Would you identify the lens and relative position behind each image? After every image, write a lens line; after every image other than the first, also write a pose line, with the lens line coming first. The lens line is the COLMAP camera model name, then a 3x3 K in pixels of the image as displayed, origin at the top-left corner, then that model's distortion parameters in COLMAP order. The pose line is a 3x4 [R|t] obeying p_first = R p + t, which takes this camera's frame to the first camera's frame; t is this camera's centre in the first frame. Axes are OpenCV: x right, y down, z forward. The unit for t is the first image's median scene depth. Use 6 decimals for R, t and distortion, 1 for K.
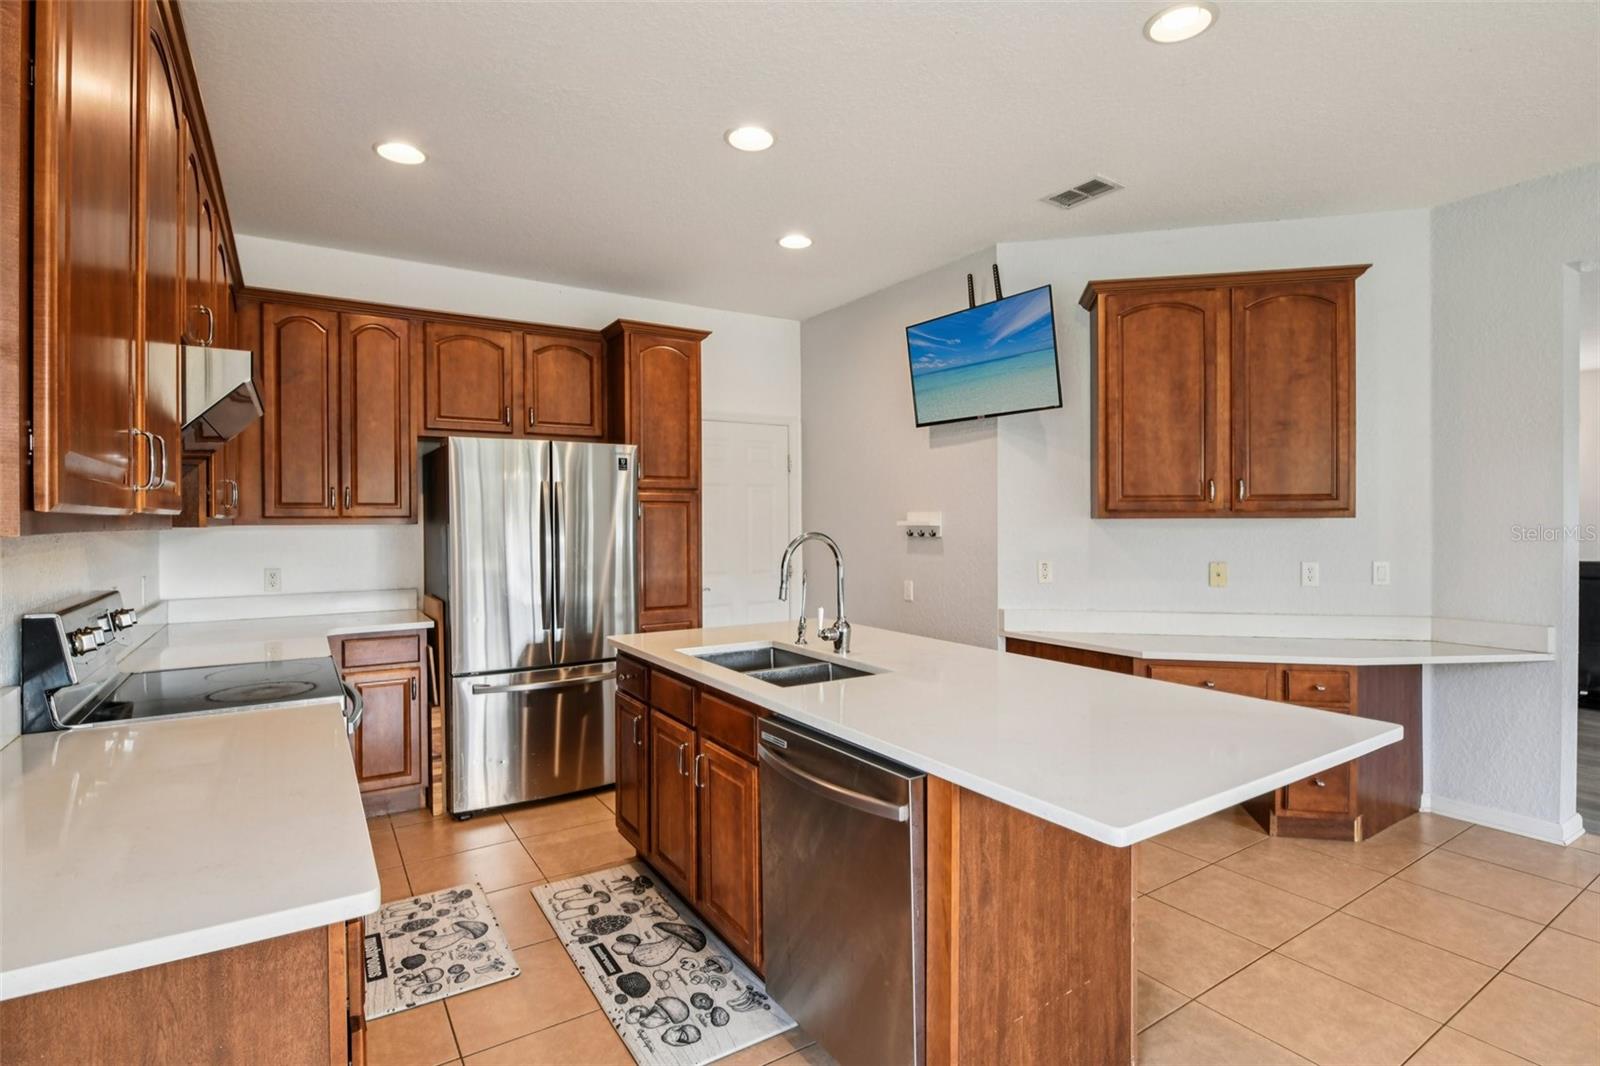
lens RADIAL K [[774.0, 0, 805.8], [0, 774.0, 526.4], [0, 0, 1]] dist [-0.013600, -0.001169]
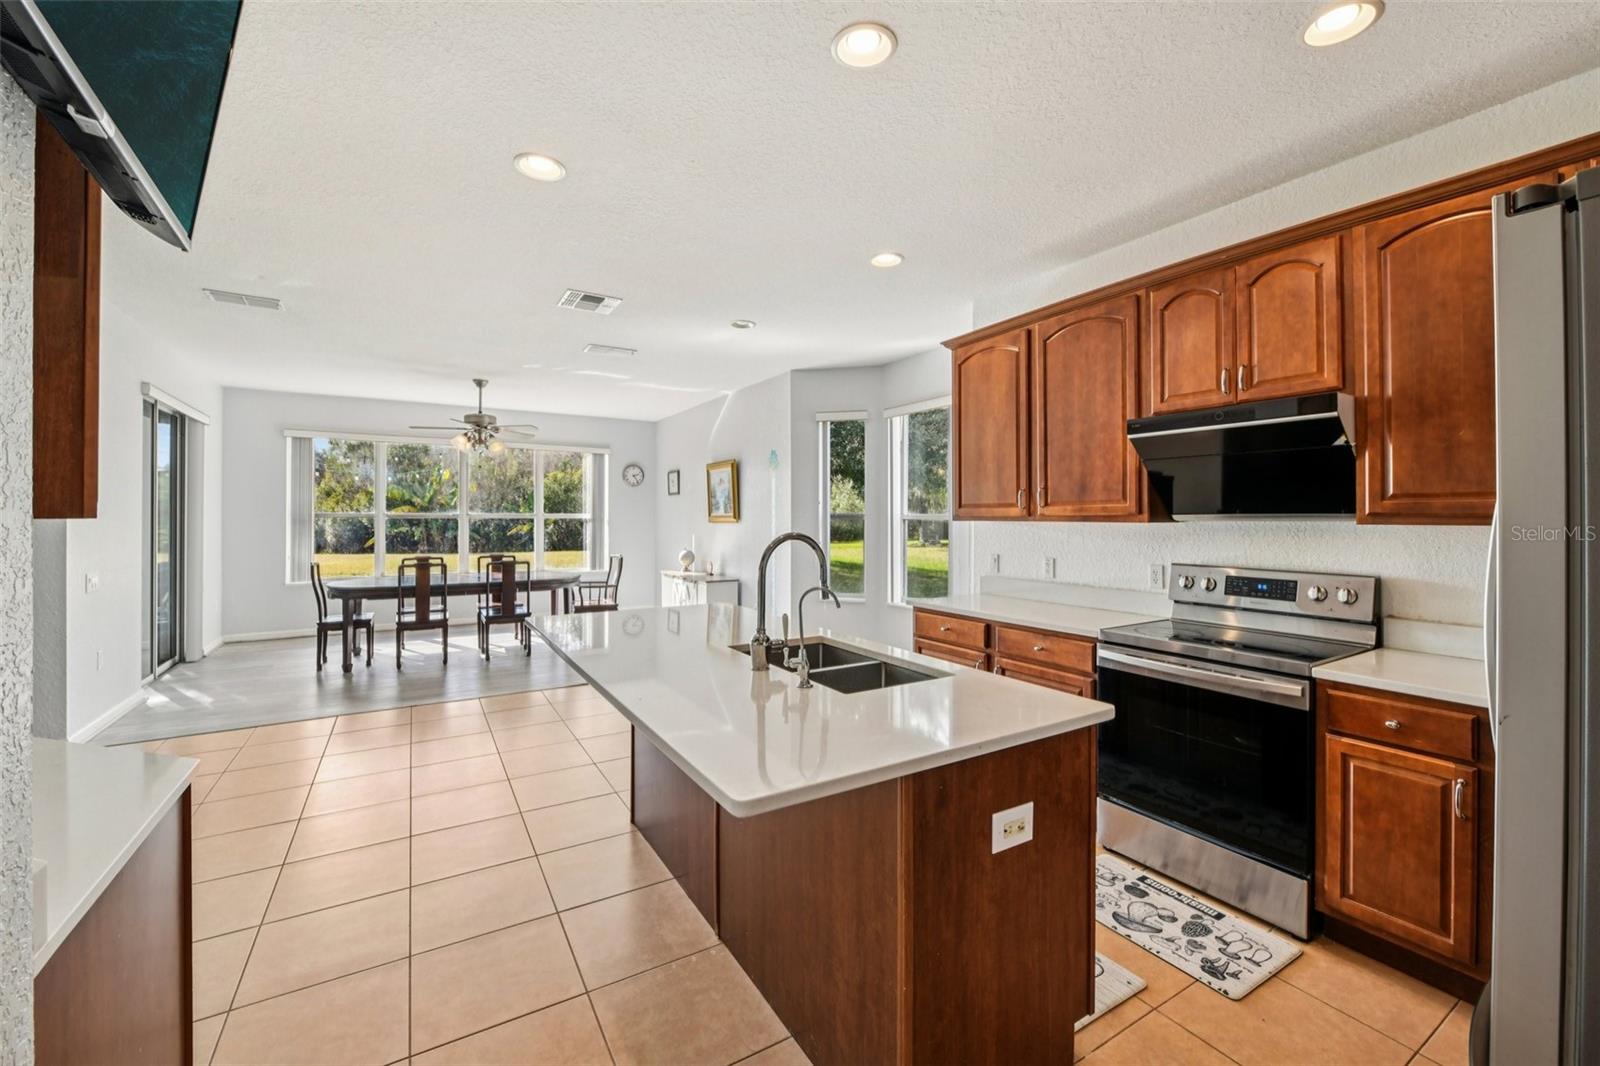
lens RADIAL K [[659.3, 0, 790.7], [0, 659.3, 518.0], [0, 0, 1]] dist [-0.012657, -0.002770]
pose [[-0.998831, 0.005038, 0.048078, -0.021113], [0.005585, 0.999921, 0.011238, -0.015734], [-0.048018, 0.011493, -0.998780, 1.387194]]
